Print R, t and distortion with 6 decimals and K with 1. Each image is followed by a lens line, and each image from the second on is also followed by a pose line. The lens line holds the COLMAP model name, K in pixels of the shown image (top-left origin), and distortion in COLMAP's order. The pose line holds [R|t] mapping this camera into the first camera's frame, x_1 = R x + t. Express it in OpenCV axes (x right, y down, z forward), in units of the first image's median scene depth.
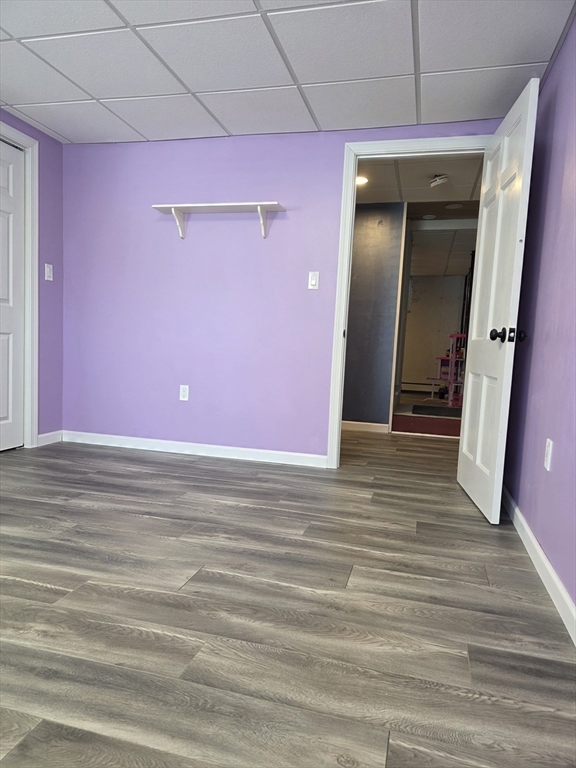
lens RADIAL K [[513.2, 0, 286.6], [0, 513.2, 393.6], [0, 0, 1]] dist [0.044225, -0.037752]
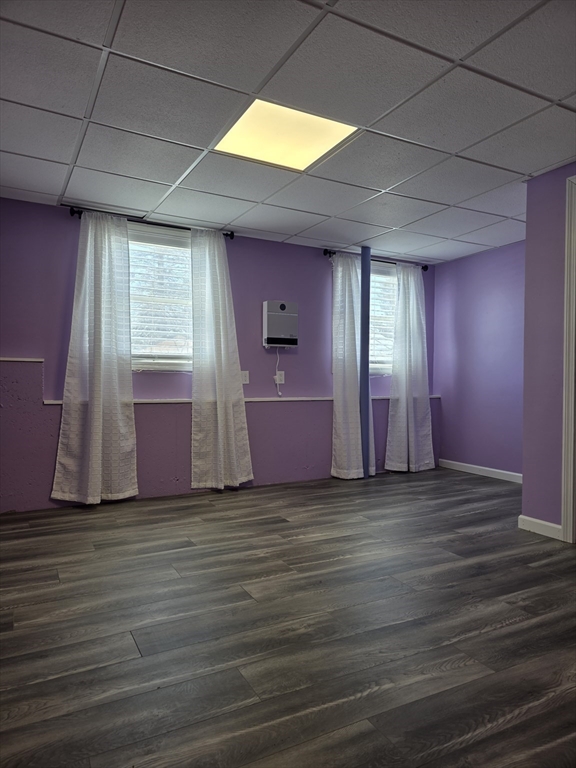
lens RADIAL K [[513.2, 0, 292.3], [0, 513.2, 382.2], [0, 0, 1]] dist [0.044225, -0.037752]
pose [[-0.721498, -0.047878, -0.690760, 0.567091], [-0.106332, 0.993435, 0.042206, -0.196682], [0.684204, 0.103901, -0.721852, 1.726495]]
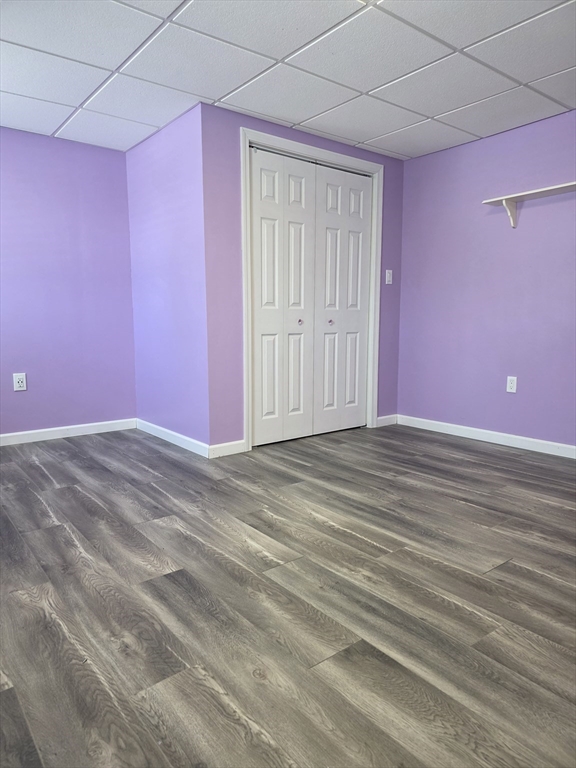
lens RADIAL K [[513.2, 0, 282.4], [0, 513.2, 377.0], [0, 0, 1]] dist [0.044225, -0.037752]
pose [[0.797699, 0.018021, -0.602787, 0.087397], [-0.017168, 0.999827, 0.007172, -0.028441], [0.602812, 0.004628, 0.797870, -0.104249]]
